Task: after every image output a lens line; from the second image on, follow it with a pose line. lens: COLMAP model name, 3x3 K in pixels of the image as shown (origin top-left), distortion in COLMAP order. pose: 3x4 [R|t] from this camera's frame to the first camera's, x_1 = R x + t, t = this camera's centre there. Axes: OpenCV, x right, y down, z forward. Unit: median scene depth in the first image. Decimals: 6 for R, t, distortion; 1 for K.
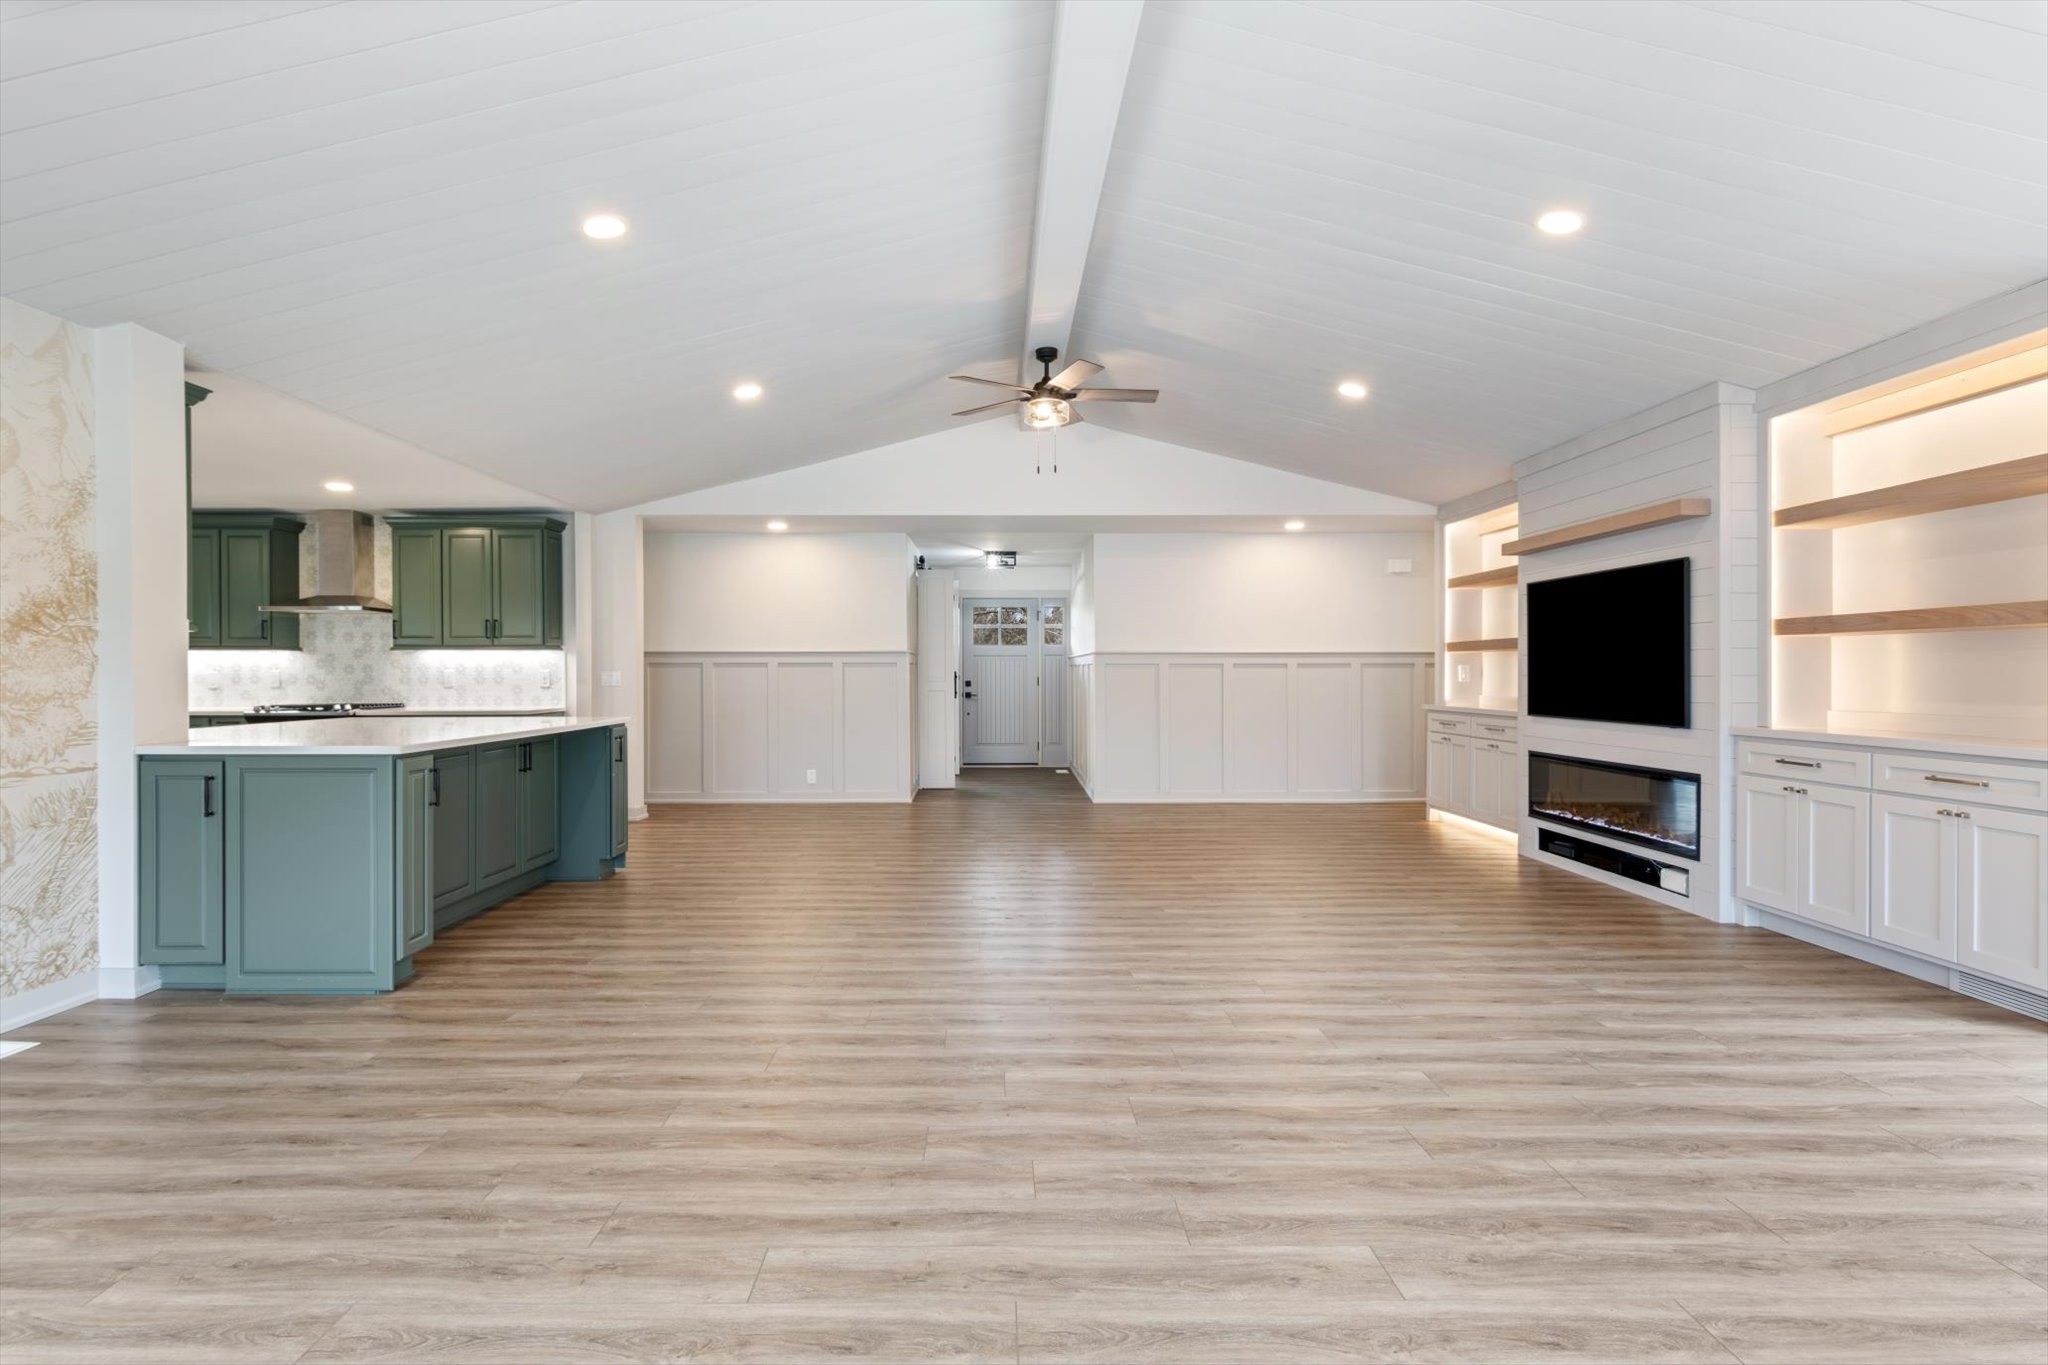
lens RADIAL K [[998.0, 0, 1024.0], [0, 998.0, 682.5], [0, 0, 1]] dist [-0.000937, -0.000097]
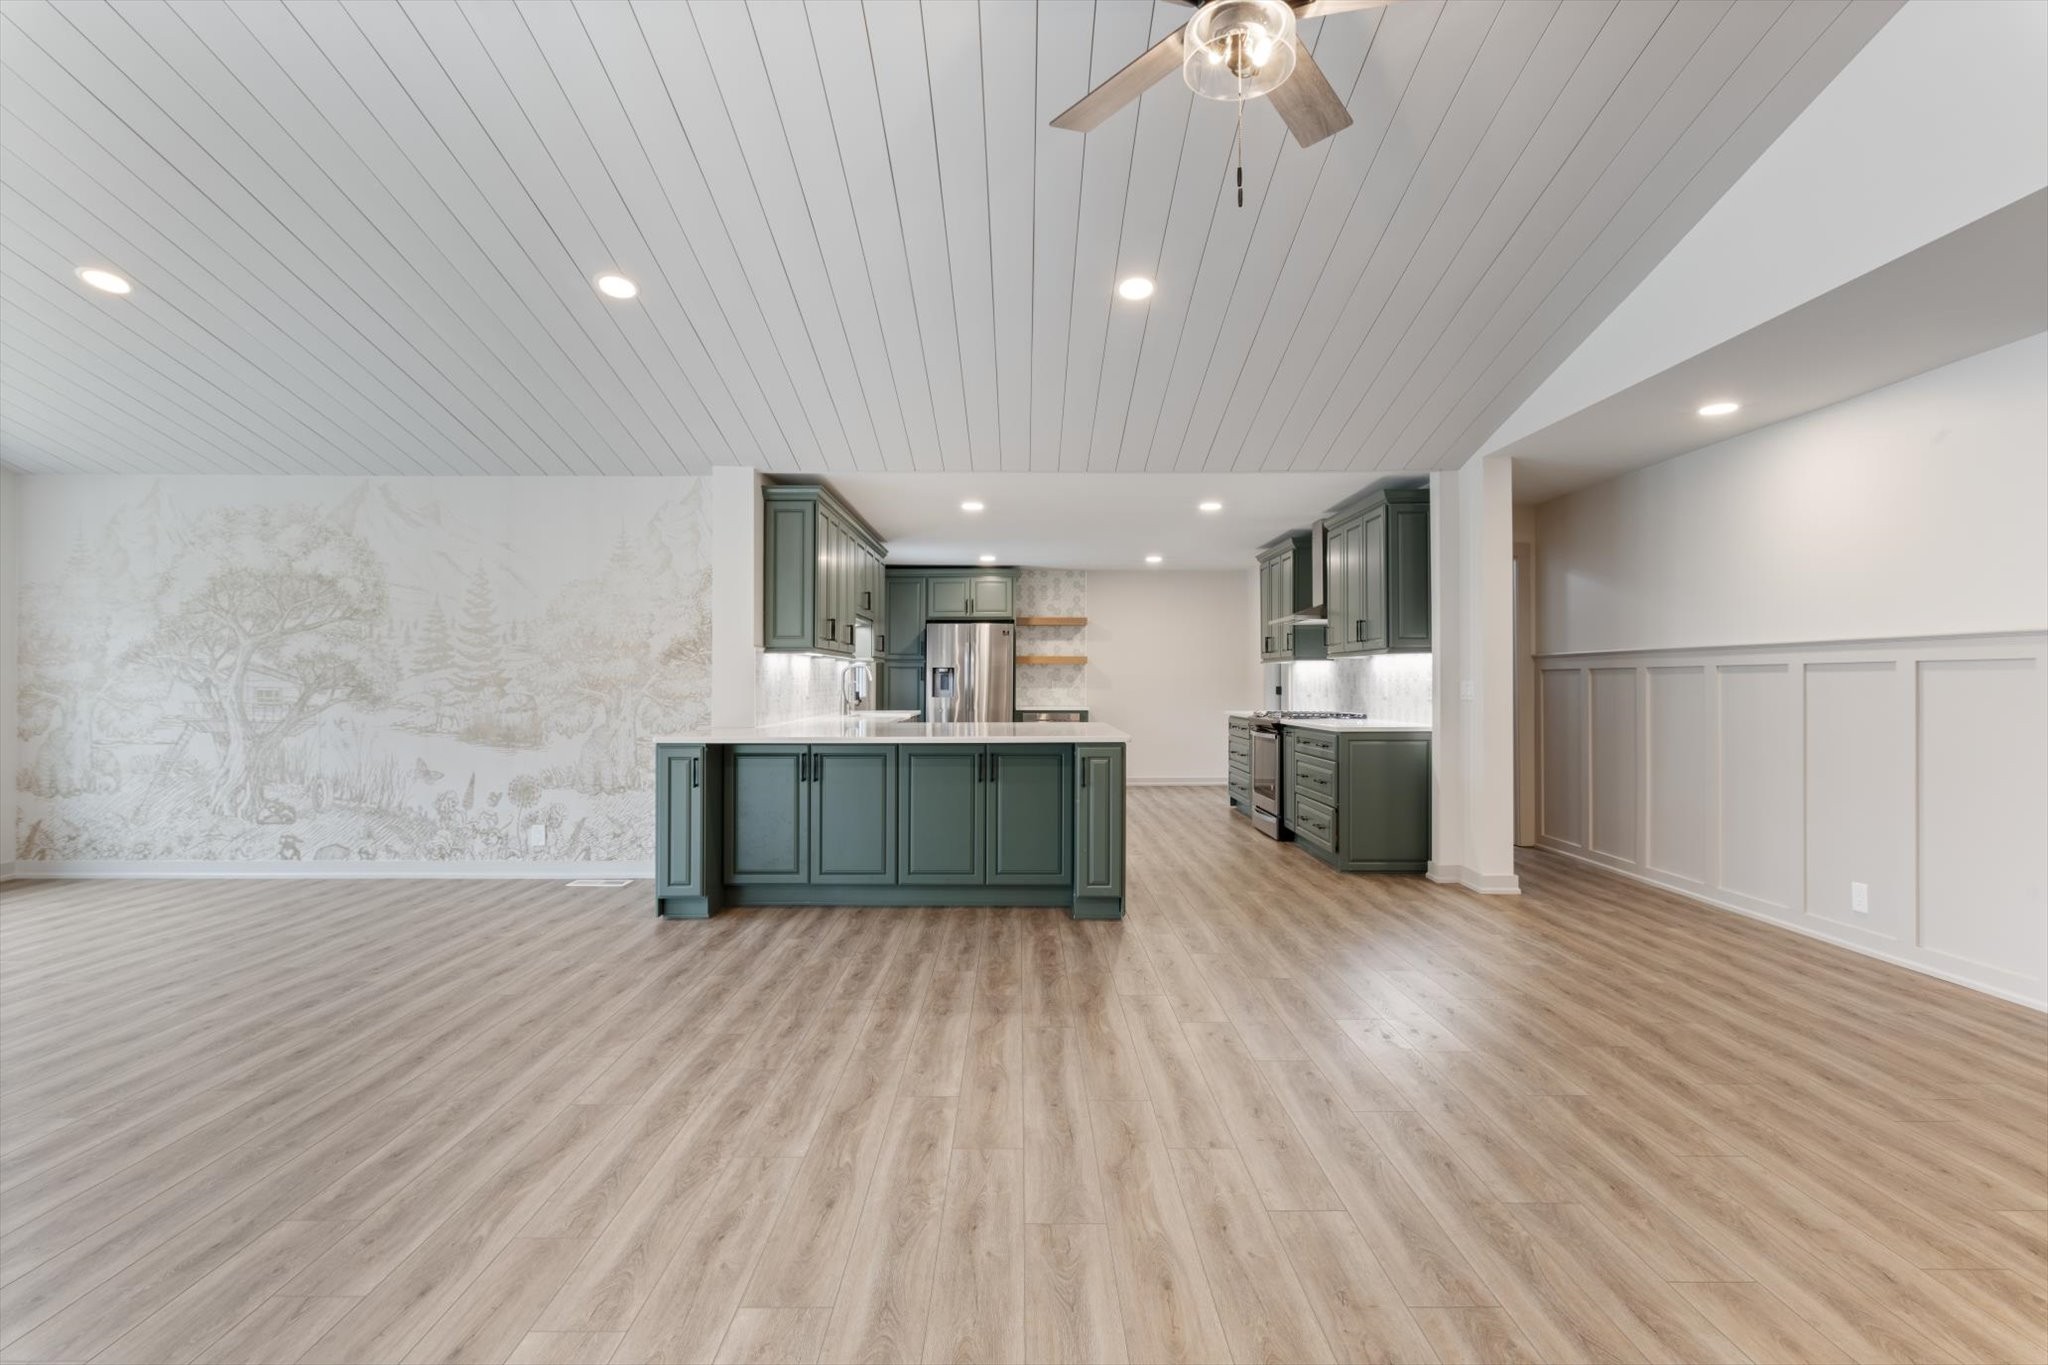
lens RADIAL K [[998.0, 0, 1024.0], [0, 998.0, 682.5], [0, 0, 1]] dist [-0.000937, -0.000097]
pose [[-0.017314, -0.000553, -0.999850, 0.452980], [-0.010525, 0.999945, -0.000371, -0.008637], [0.999795, 0.010517, -0.017319, 0.966753]]
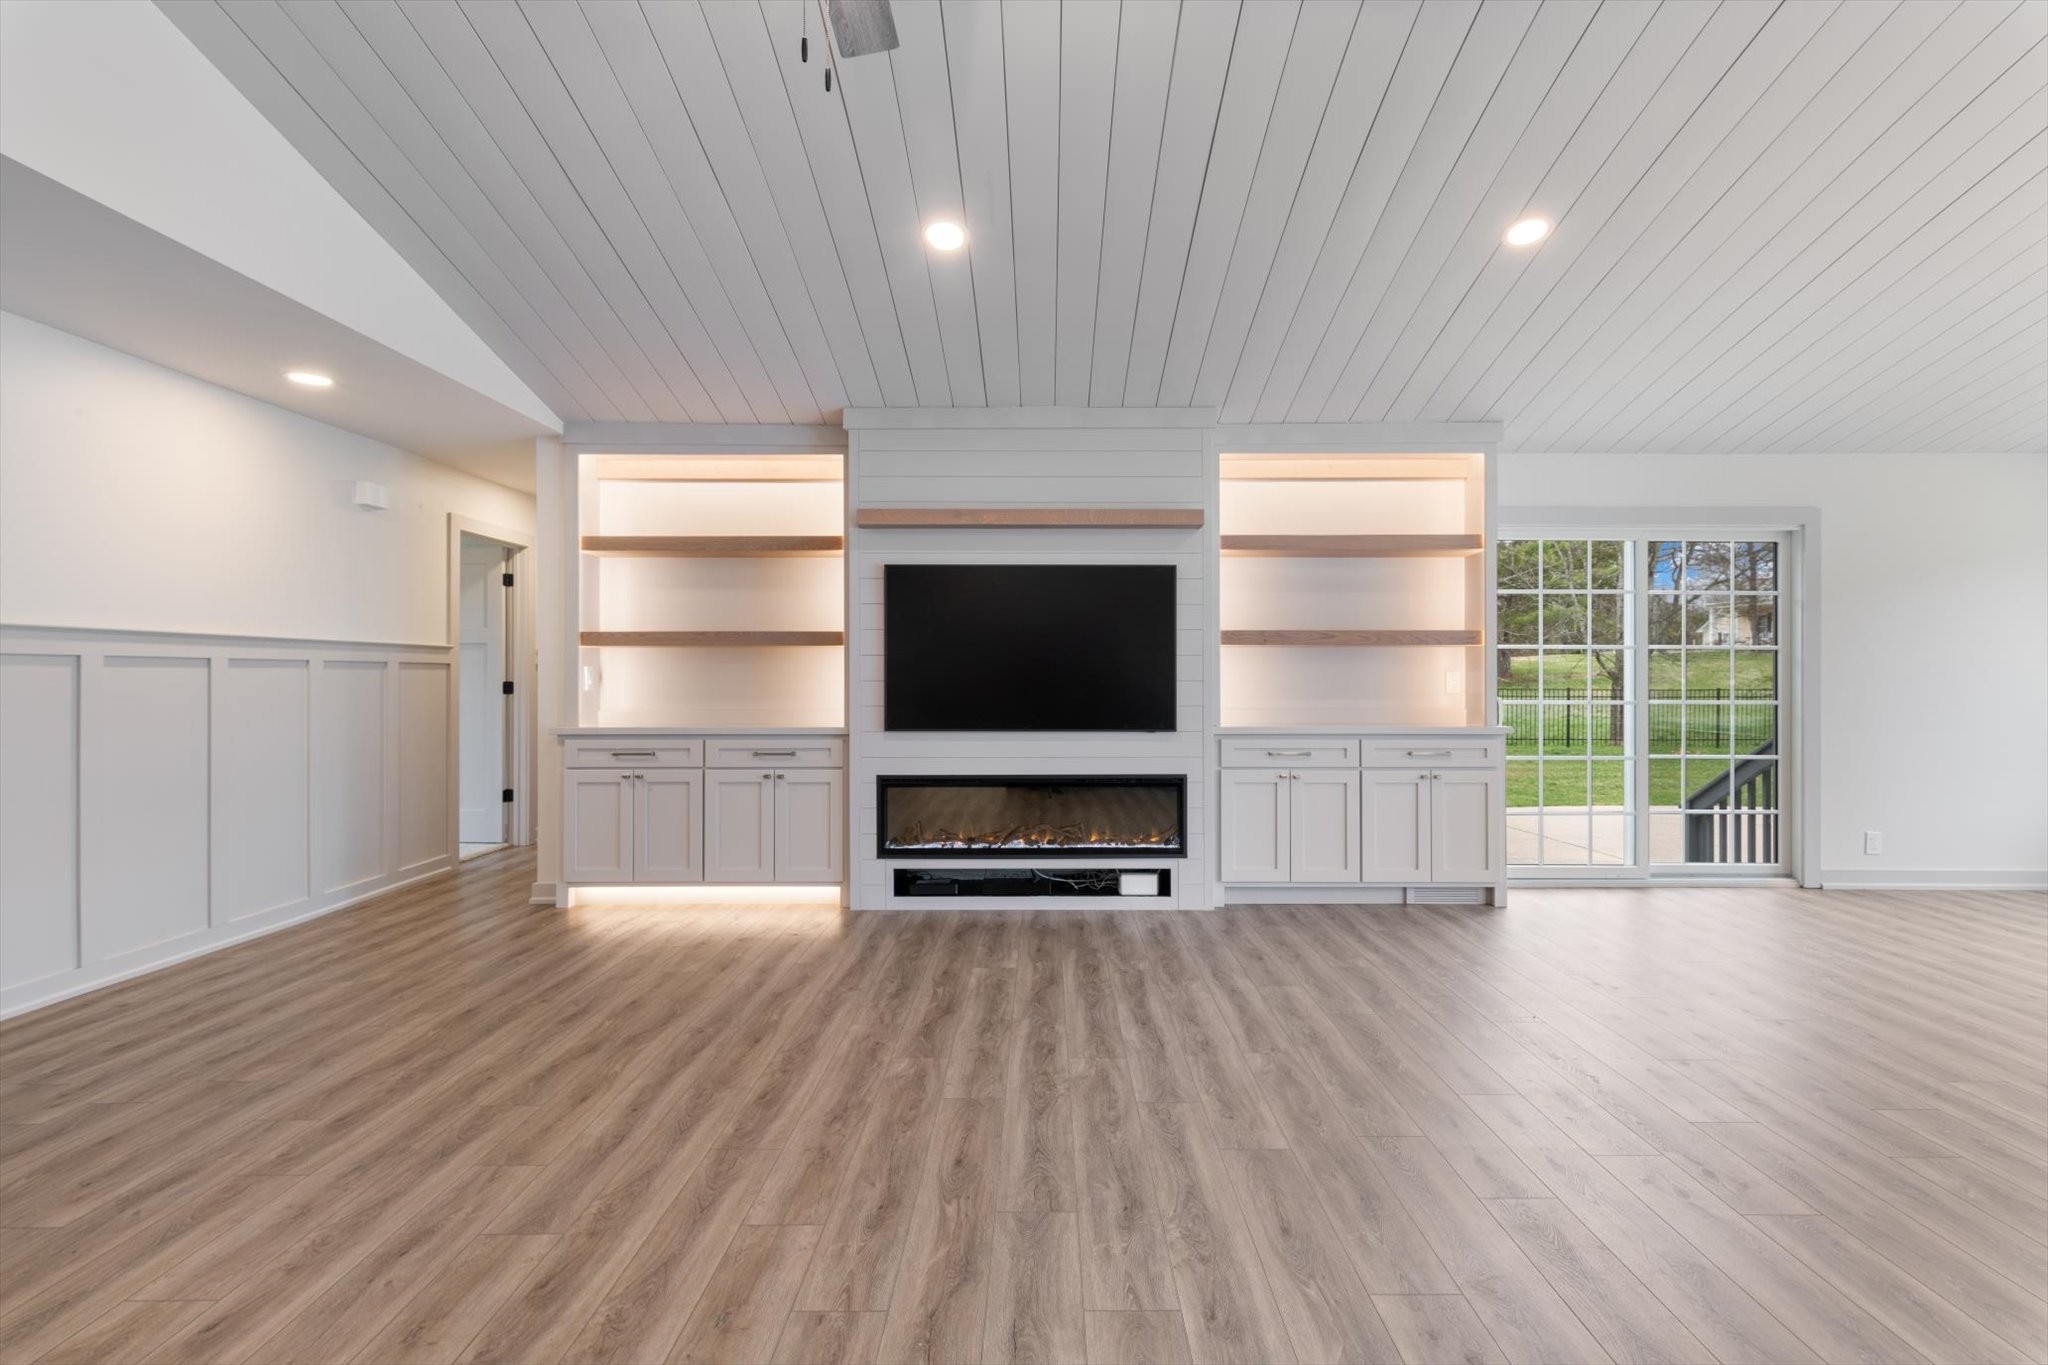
lens RADIAL K [[998.0, 0, 1024.0], [0, 998.0, 682.5], [0, 0, 1]] dist [-0.000937, -0.000097]
pose [[0.041107, -0.002618, 0.999151, -0.317435], [0.011230, 0.999935, 0.002158, -0.006376], [-0.999092, 0.011132, 0.041134, 0.964726]]
